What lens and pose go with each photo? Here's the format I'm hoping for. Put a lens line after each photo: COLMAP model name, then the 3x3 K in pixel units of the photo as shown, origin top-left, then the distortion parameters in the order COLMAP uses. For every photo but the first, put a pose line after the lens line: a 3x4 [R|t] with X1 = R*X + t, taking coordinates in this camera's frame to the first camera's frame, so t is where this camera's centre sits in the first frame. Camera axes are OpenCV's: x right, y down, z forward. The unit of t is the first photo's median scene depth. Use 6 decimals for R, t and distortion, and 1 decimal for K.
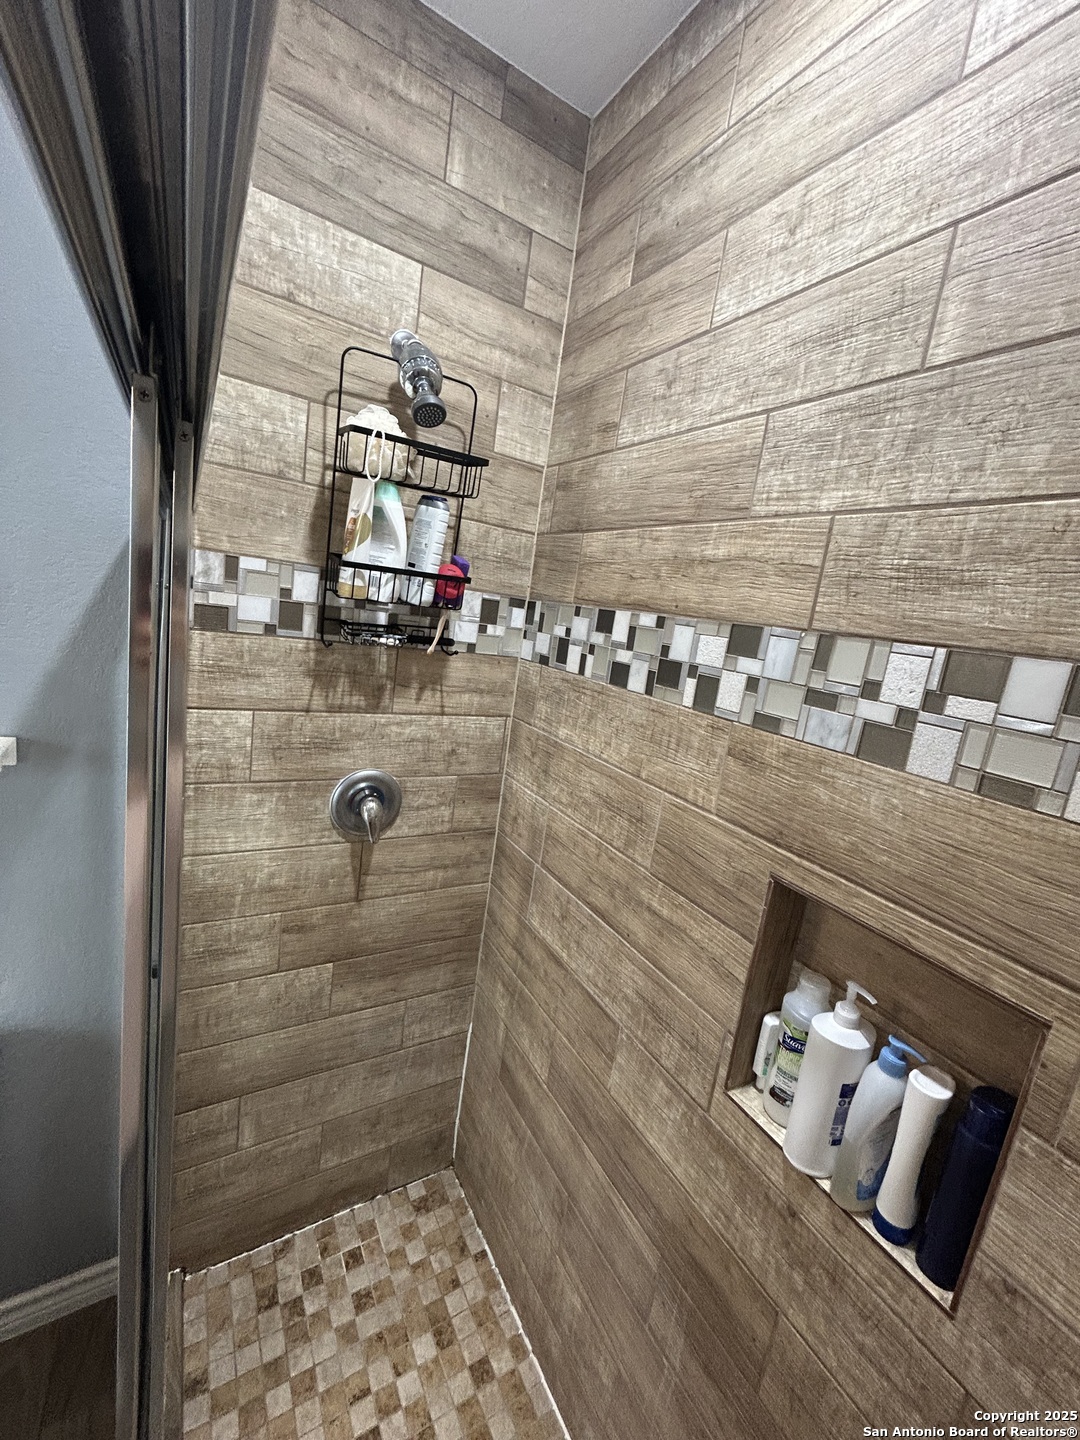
lens RADIAL K [[579.3, 0, 546.2], [0, 579.3, 717.6], [0, 0, 1]] dist [0.001696, 0.000867]
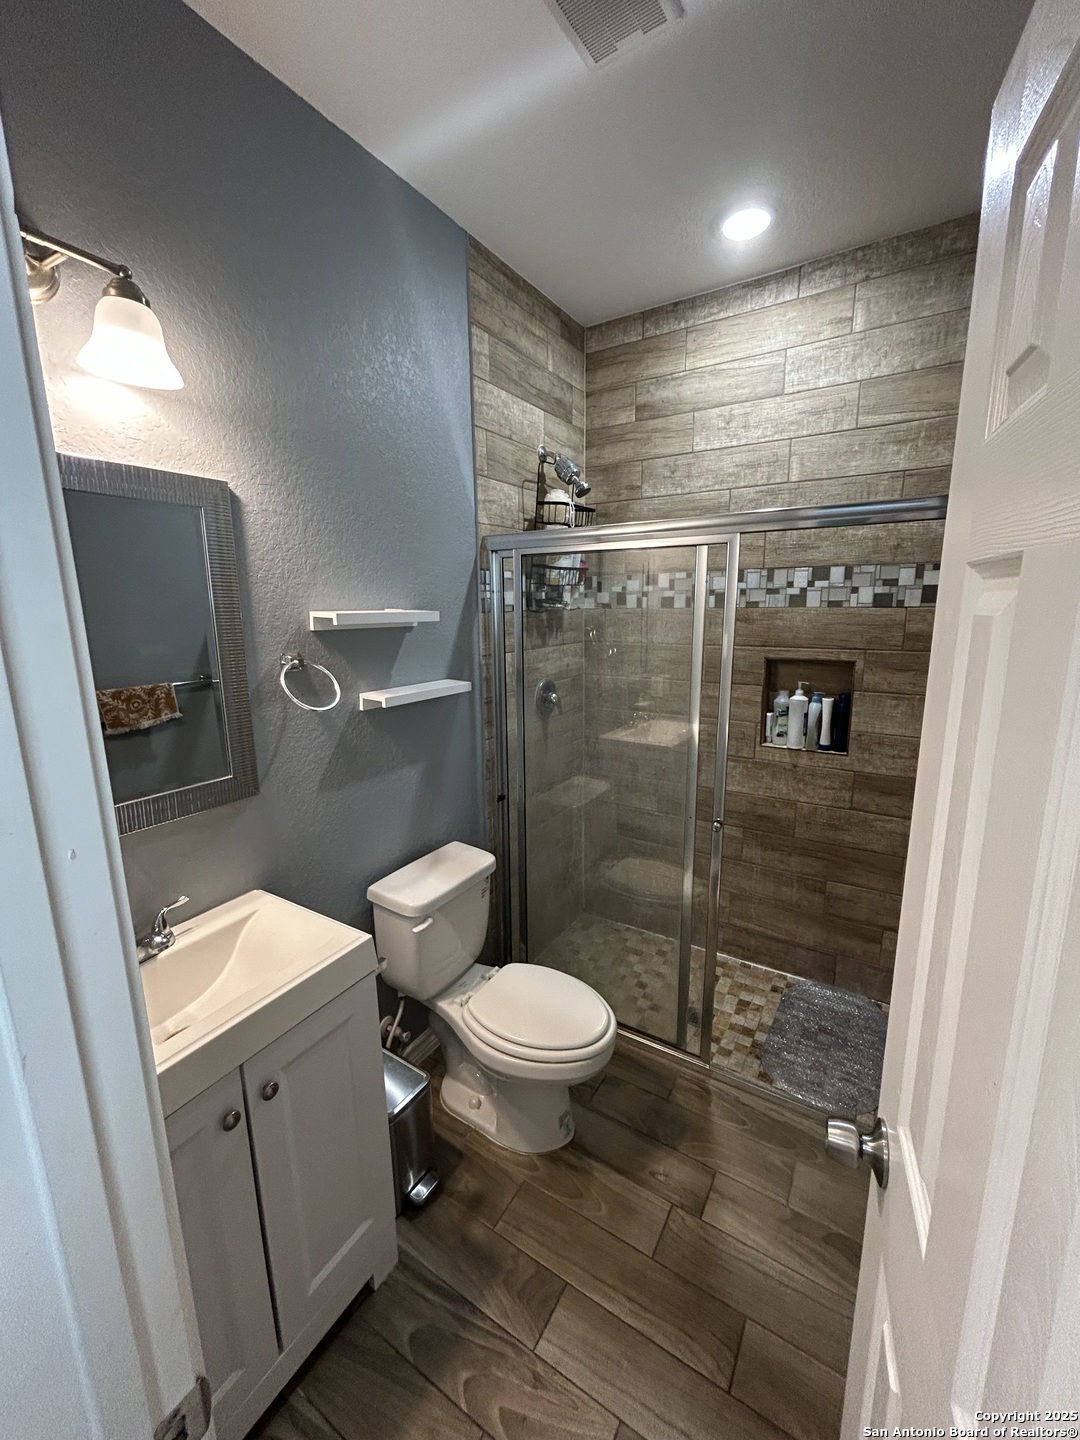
lens RADIAL K [[579.3, 0, 546.2], [0, 579.3, 717.6], [0, 0, 1]] dist [0.001696, 0.000867]
pose [[0.877216, -0.235966, 0.418105, -1.576396], [0.216936, 0.971721, 0.093262, 0.055093], [-0.428287, 0.008891, 0.903599, -0.950110]]
